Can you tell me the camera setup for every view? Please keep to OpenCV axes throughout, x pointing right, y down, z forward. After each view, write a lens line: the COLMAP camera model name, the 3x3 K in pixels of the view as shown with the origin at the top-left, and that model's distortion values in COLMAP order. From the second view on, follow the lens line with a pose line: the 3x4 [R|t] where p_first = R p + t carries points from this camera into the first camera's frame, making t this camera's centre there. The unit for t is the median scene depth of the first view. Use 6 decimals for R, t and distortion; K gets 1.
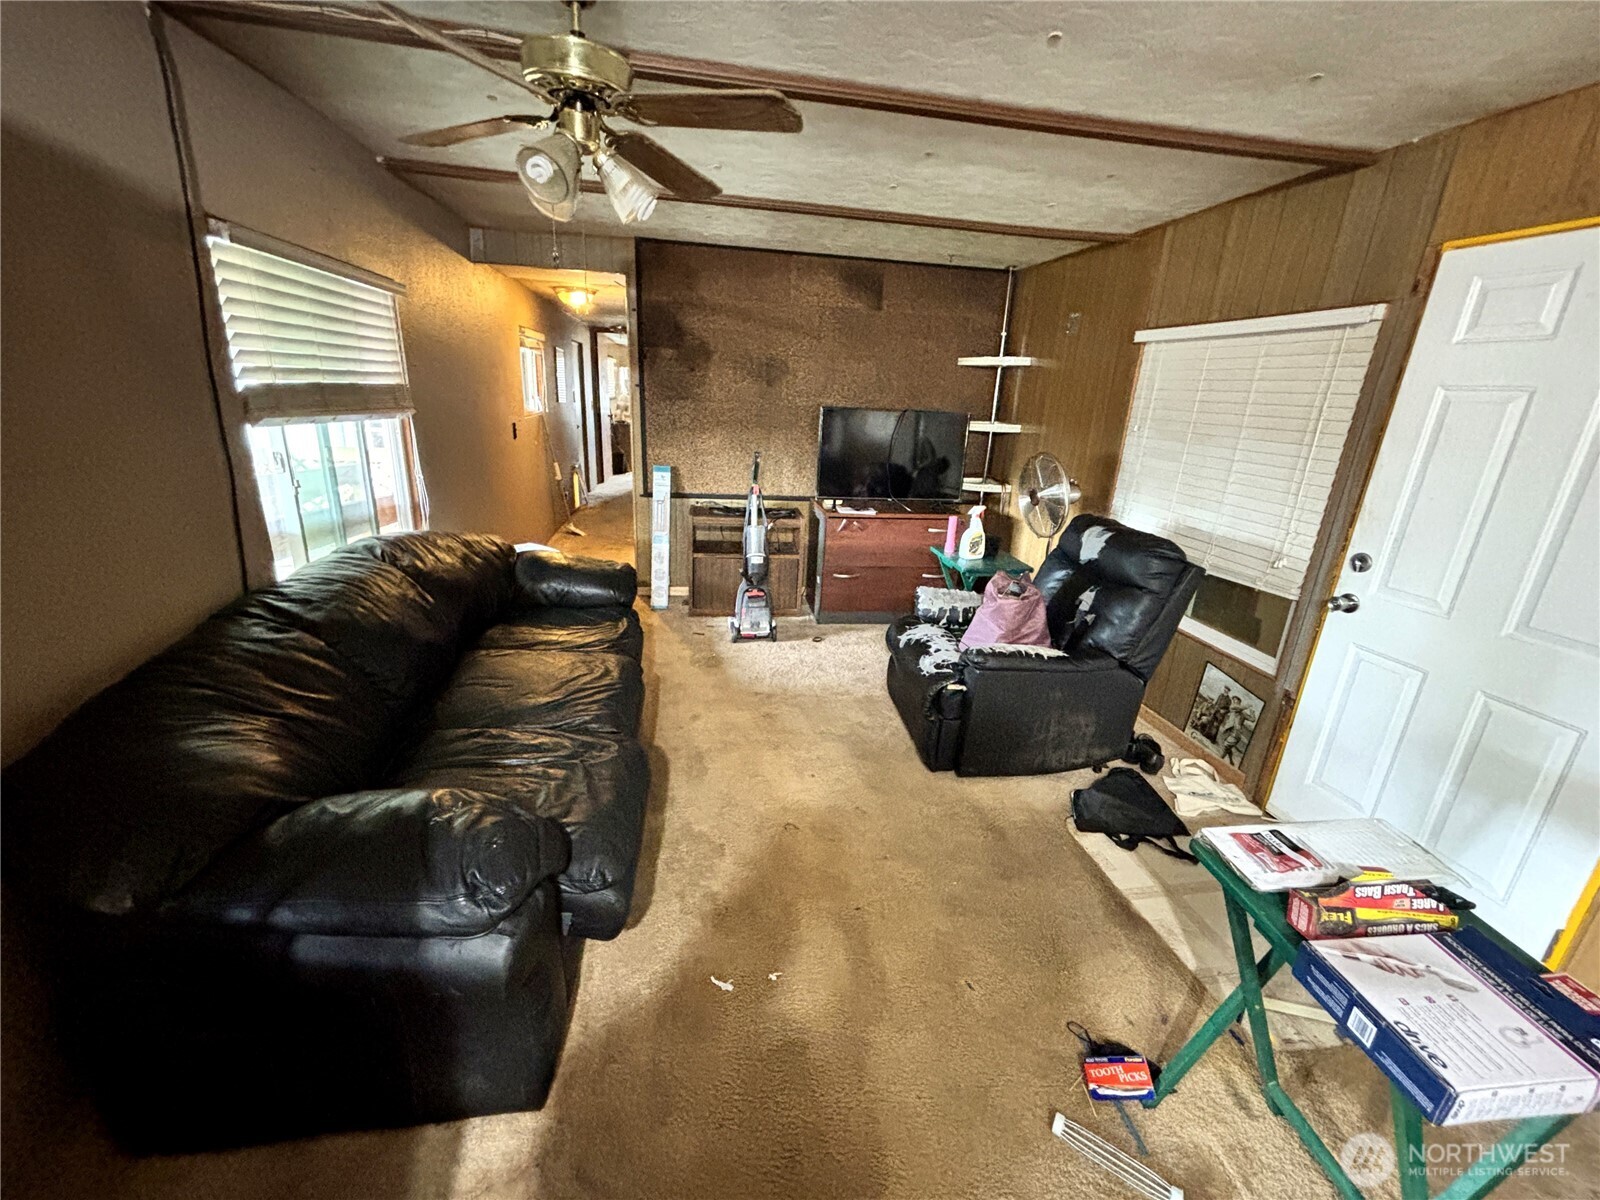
lens RADIAL K [[646.8, 0, 800.9], [0, 646.8, 594.4], [0, 0, 1]] dist [0.001449, 0.000920]
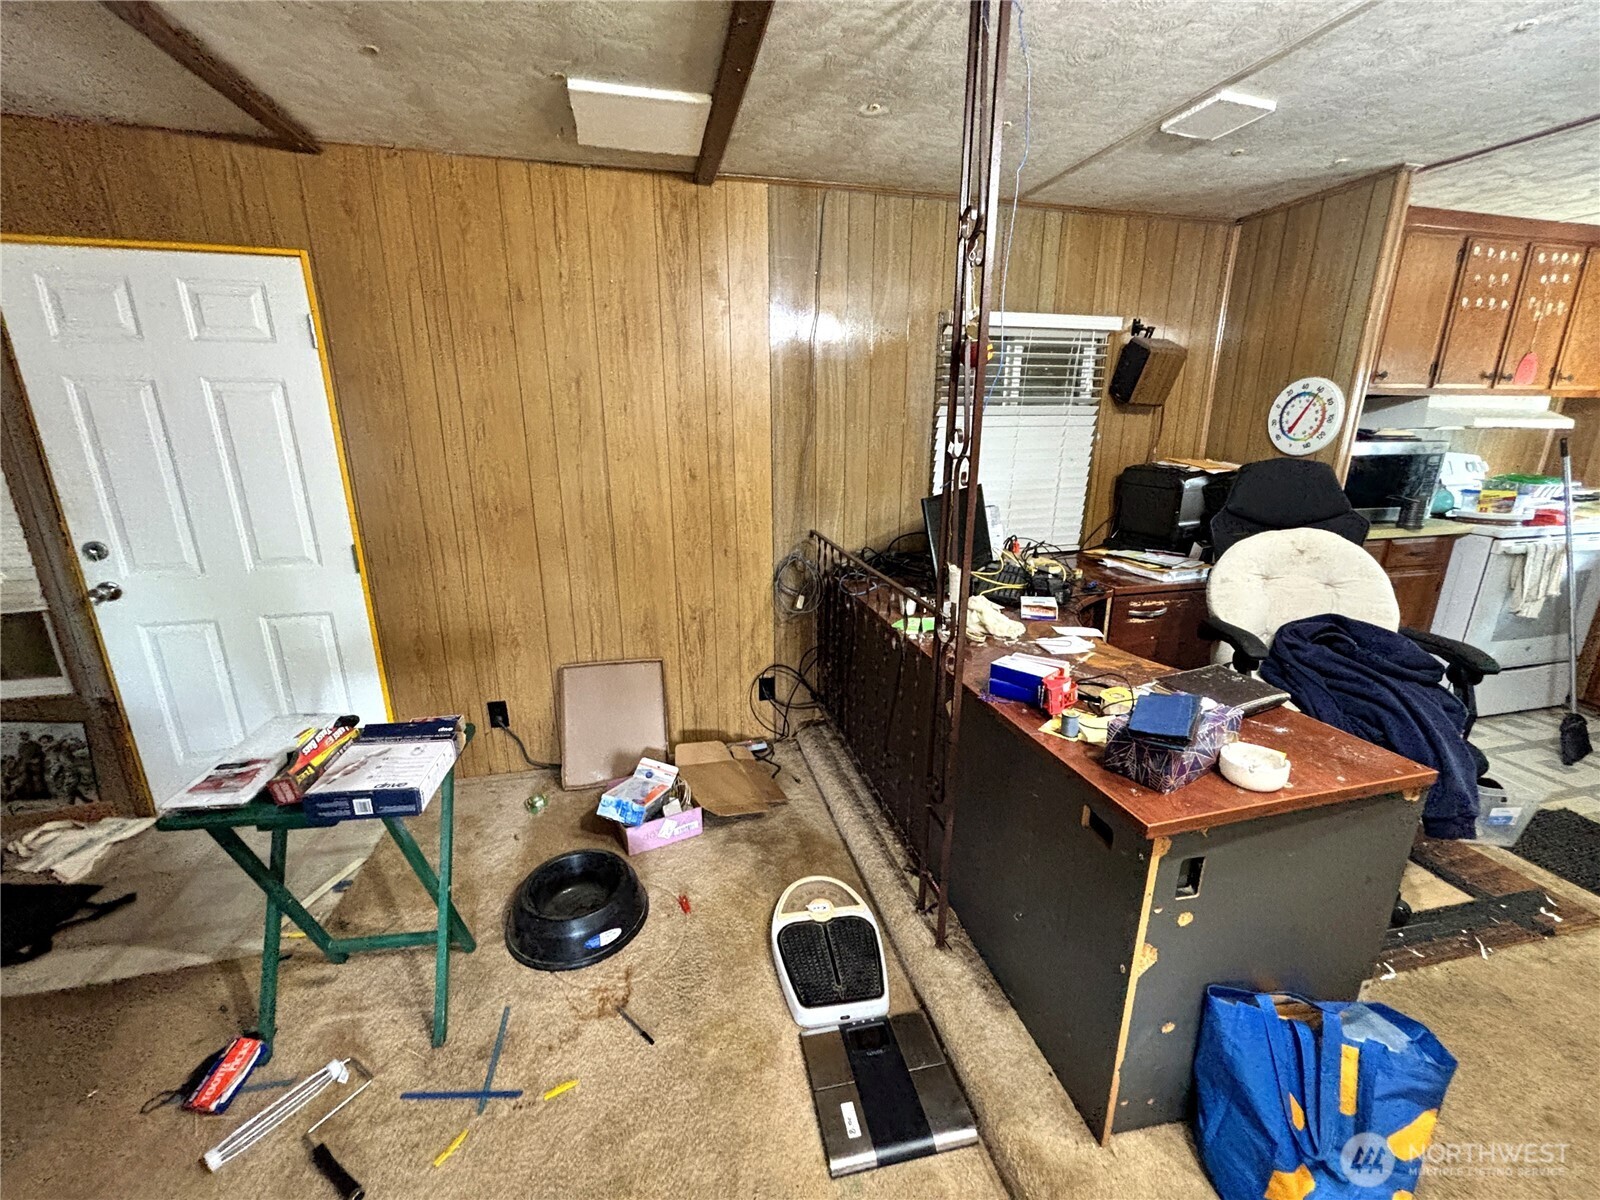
lens RADIAL K [[645.6, 0, 800.2], [0, 645.6, 594.2], [0, 0, 1]] dist [-0.001047, 0.000334]
pose [[-0.062401, -0.318865, 0.945744, -0.155310], [0.301531, 0.897286, 0.322423, 0.015981], [-0.951412, 0.305290, 0.040157, -0.059380]]
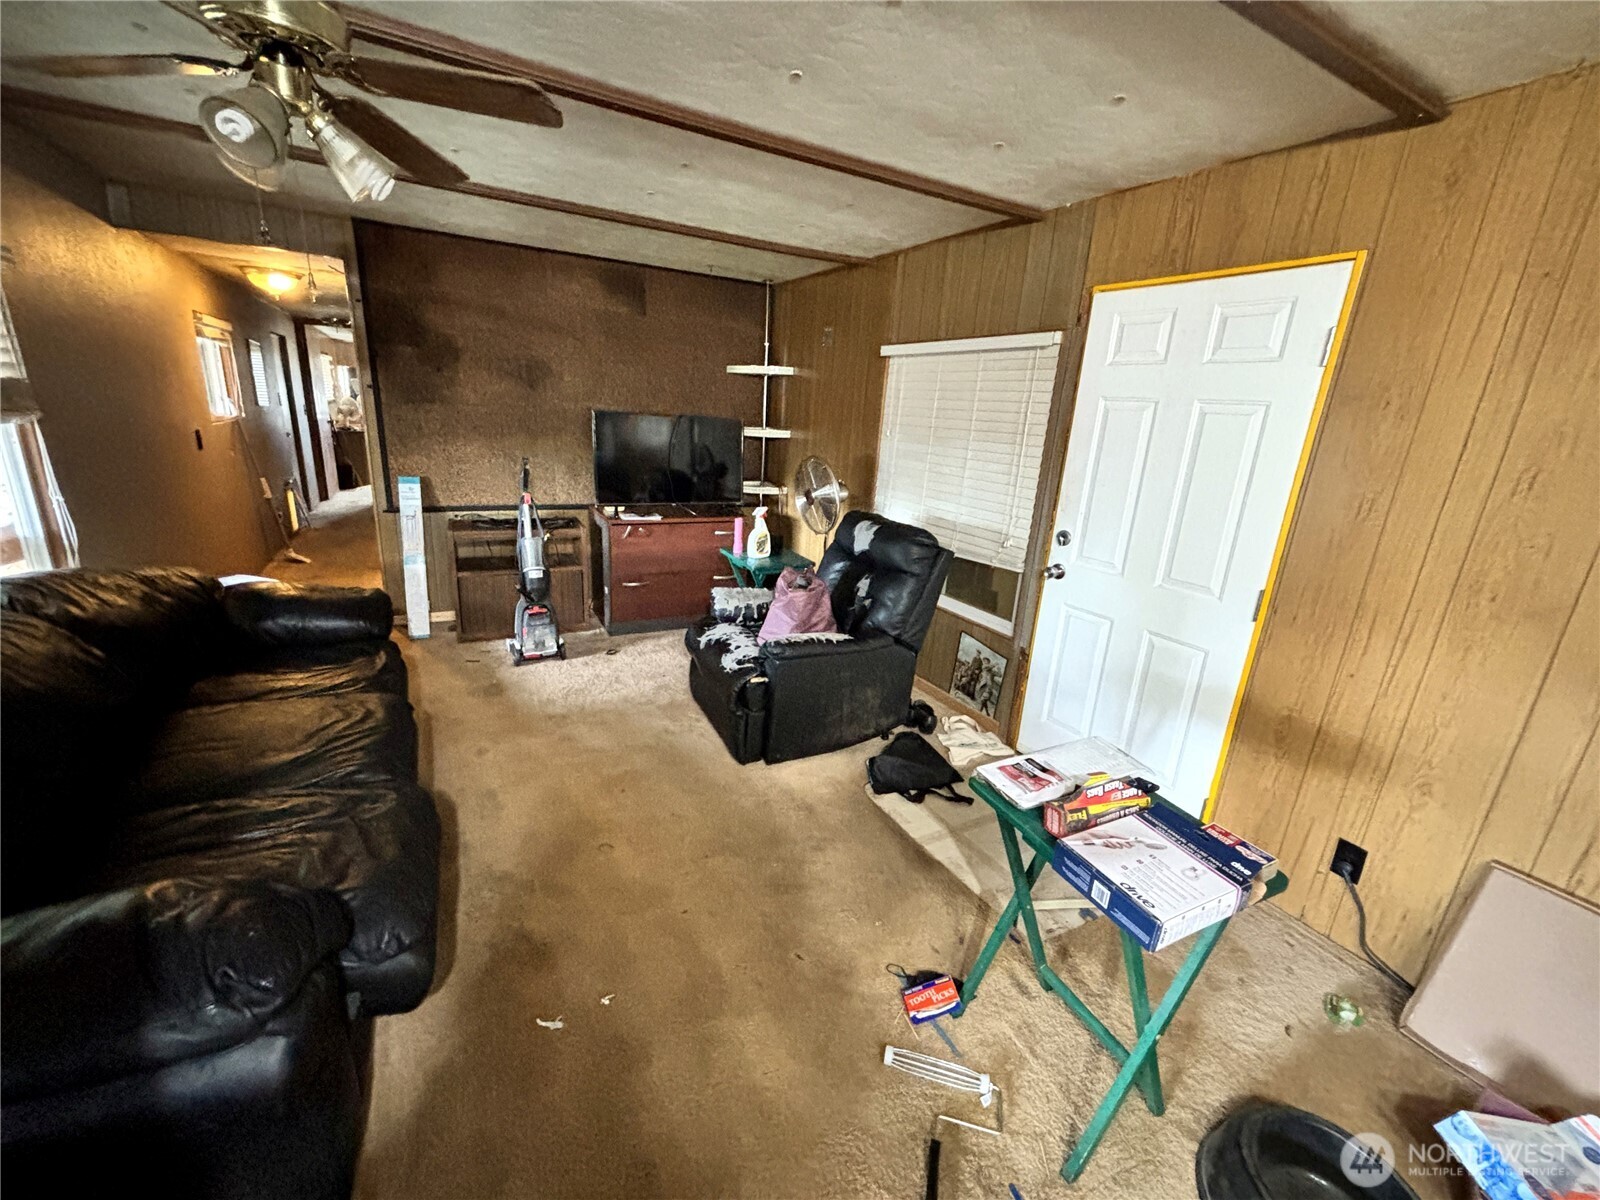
lens RADIAL K [[645.6, 0, 800.2], [0, 645.6, 594.2], [0, 0, 1]] dist [-0.001047, 0.000334]
pose [[0.943074, -0.085141, 0.321501, -0.018304], [0.087946, 0.996108, 0.005818, 0.005701], [-0.320745, 0.022788, 0.946892, -0.009580]]
